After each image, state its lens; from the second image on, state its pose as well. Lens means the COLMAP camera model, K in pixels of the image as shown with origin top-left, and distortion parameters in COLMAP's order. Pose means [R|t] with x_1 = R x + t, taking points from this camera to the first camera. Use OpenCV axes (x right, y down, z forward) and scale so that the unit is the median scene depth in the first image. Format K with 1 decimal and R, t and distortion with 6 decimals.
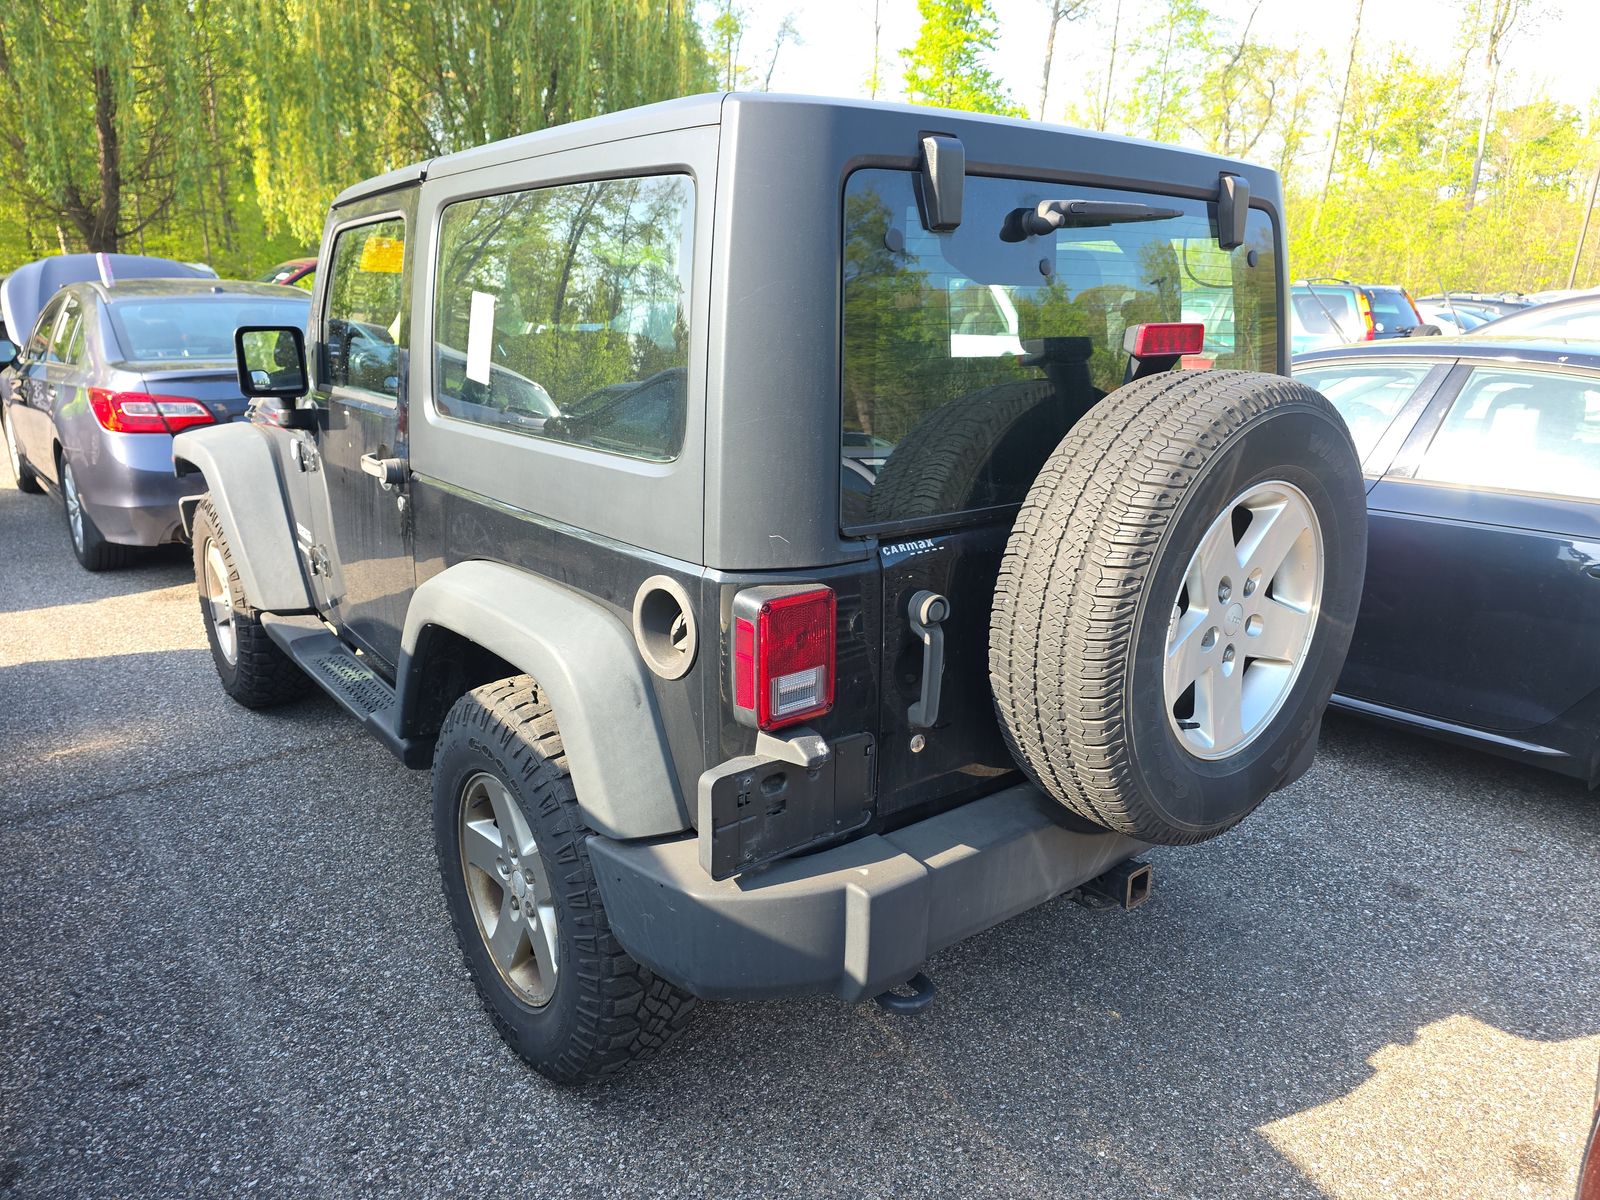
lens RADIAL K [[1053.7, 0, 800.0], [0, 1053.7, 600.0], [0, 0, 1]] dist [0.001495, 0.000206]
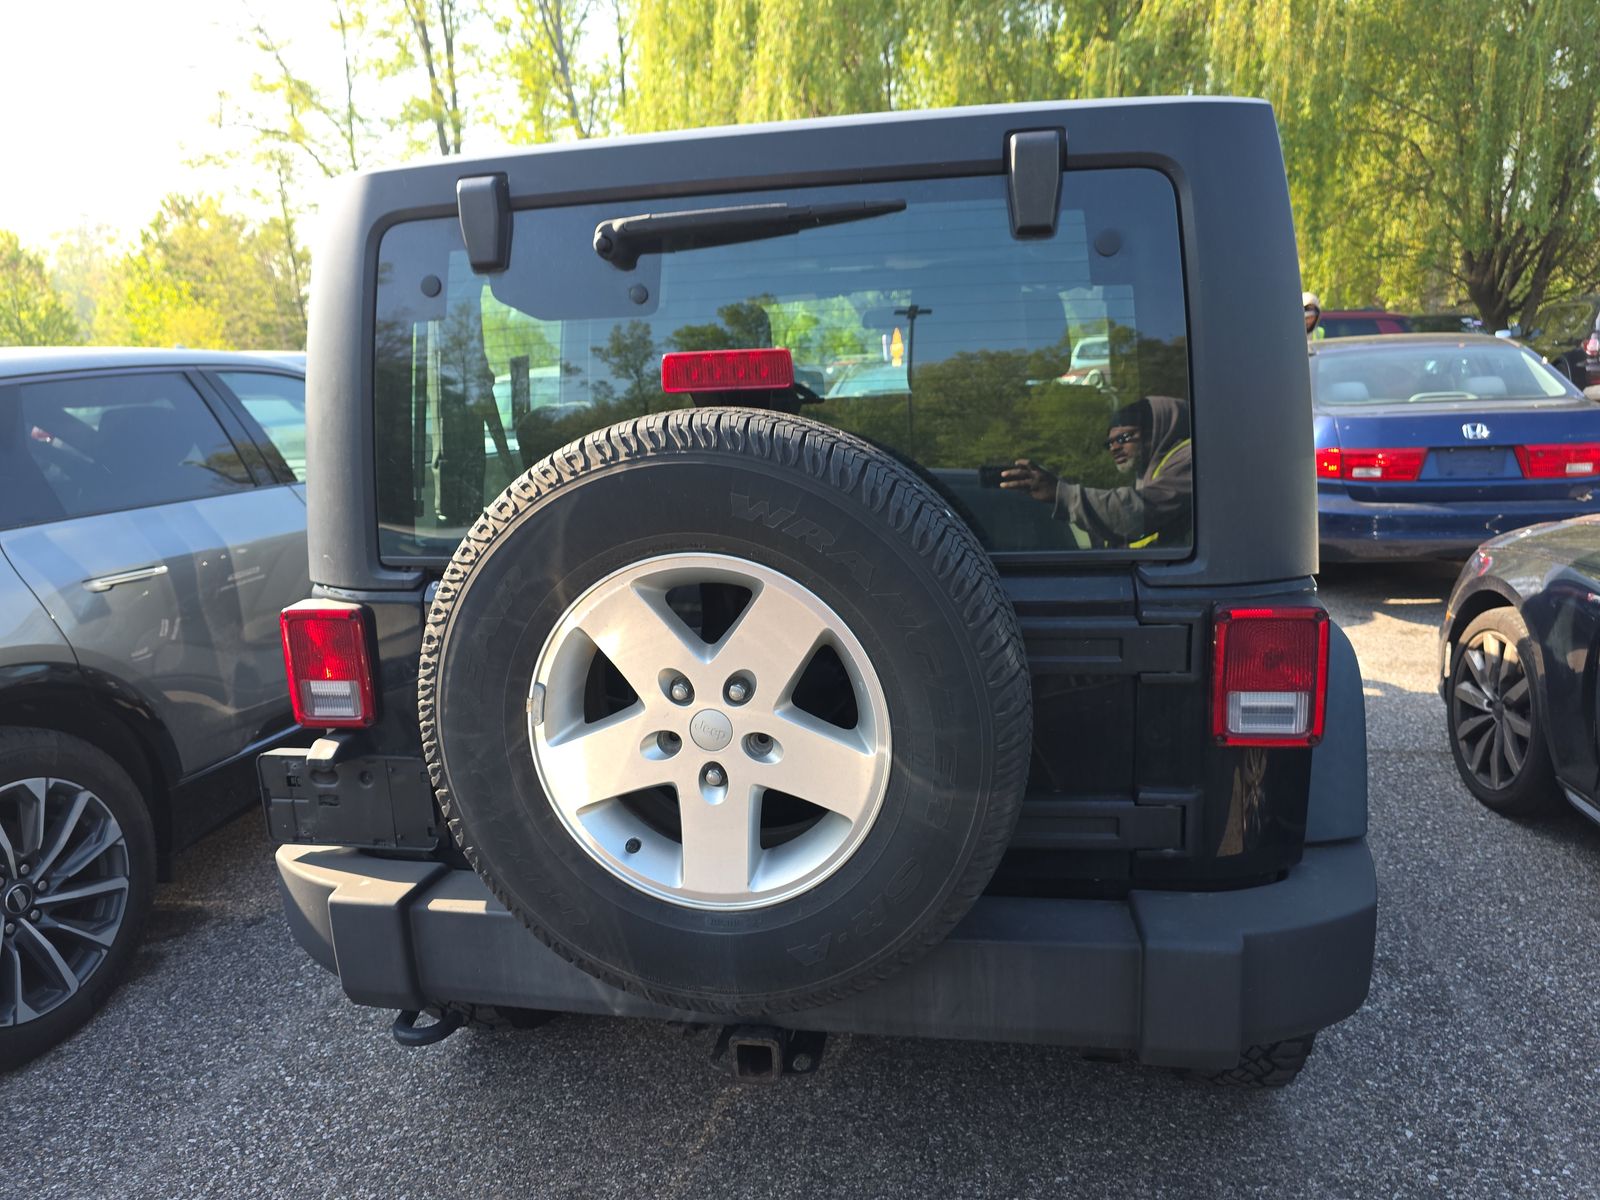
lens RADIAL K [[1119.4, 0, 801.1], [0, 1119.4, 622.9], [0, 0, 1]] dist [0.063824, -0.070416]
pose [[0.681504, 0.131539, -0.719896, 1.075052], [-0.151152, 0.987803, 0.037400, -0.100298], [0.716035, 0.083326, 0.693074, 0.474206]]
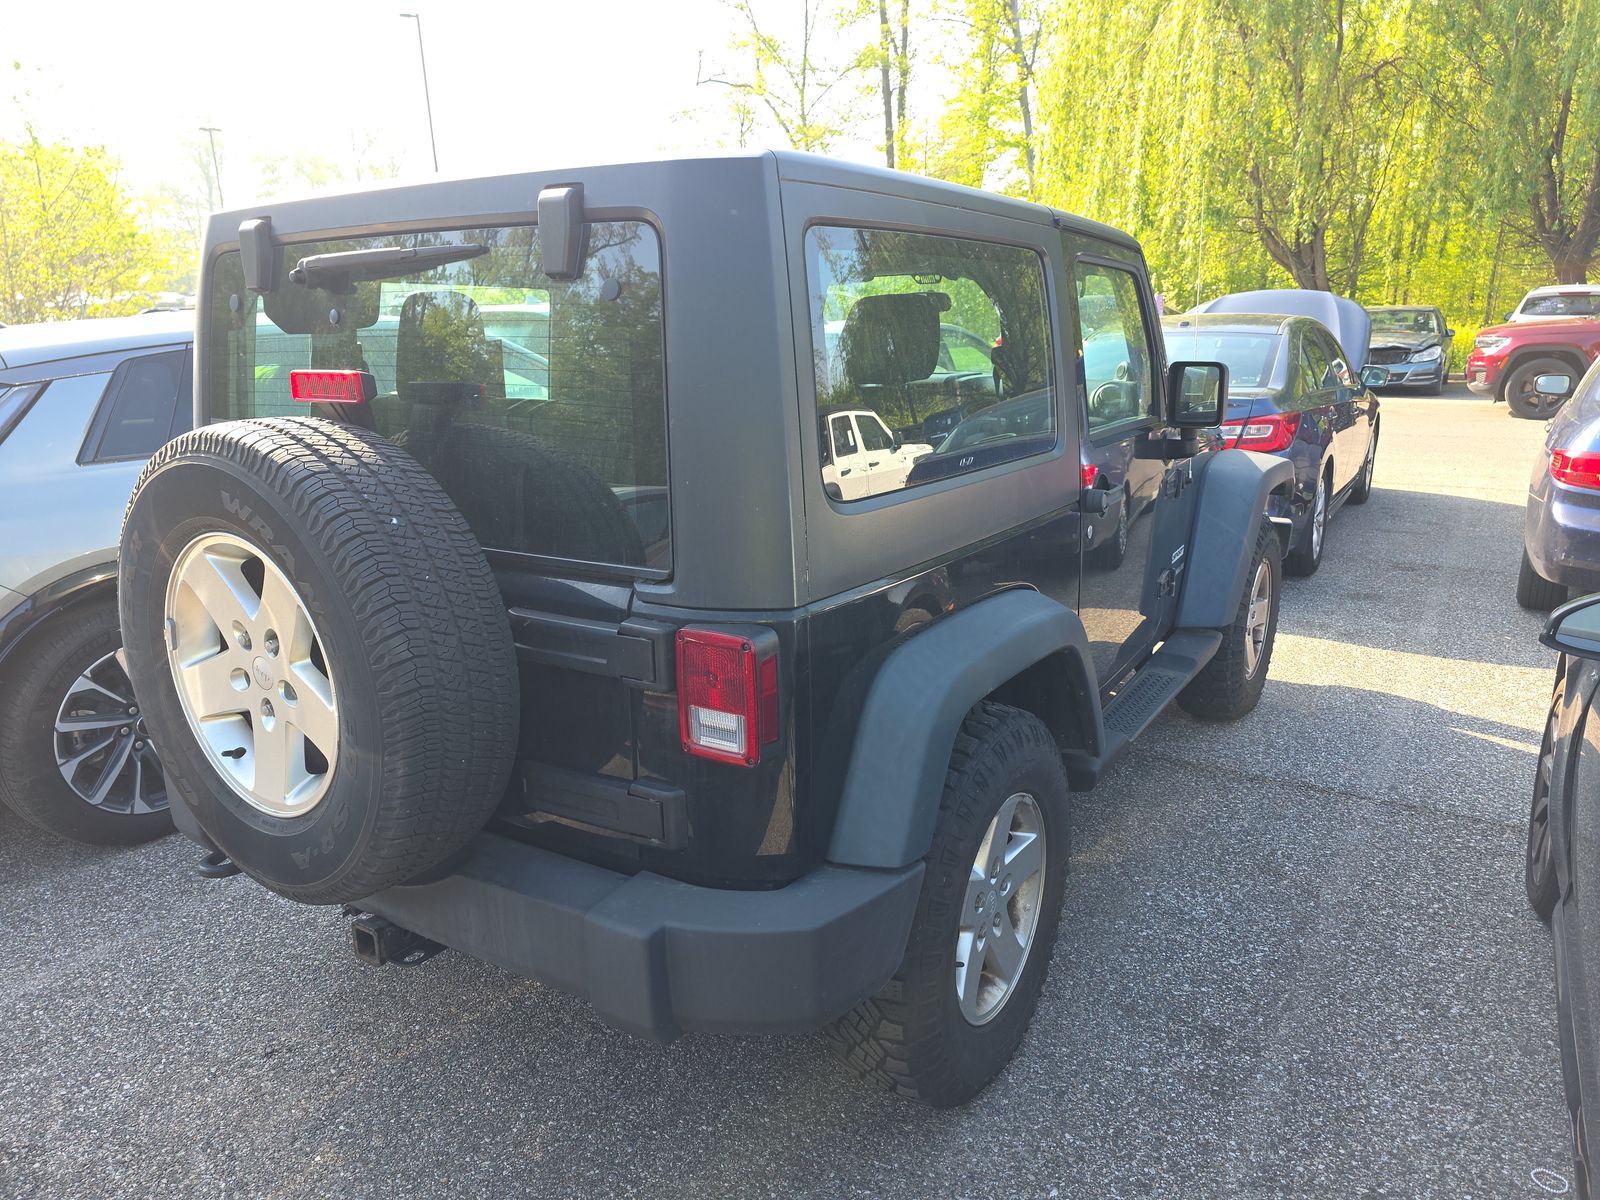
lens RADIAL K [[1116.8, 0, 805.7], [0, 1116.8, 593.5], [0, 0, 1]] dist [0.063118, -0.057726]
pose [[0.344183, 0.217555, -0.913350, 1.589966], [-0.229358, 0.962795, 0.142902, -0.330082], [0.910458, 0.160299, 0.381275, 1.081831]]
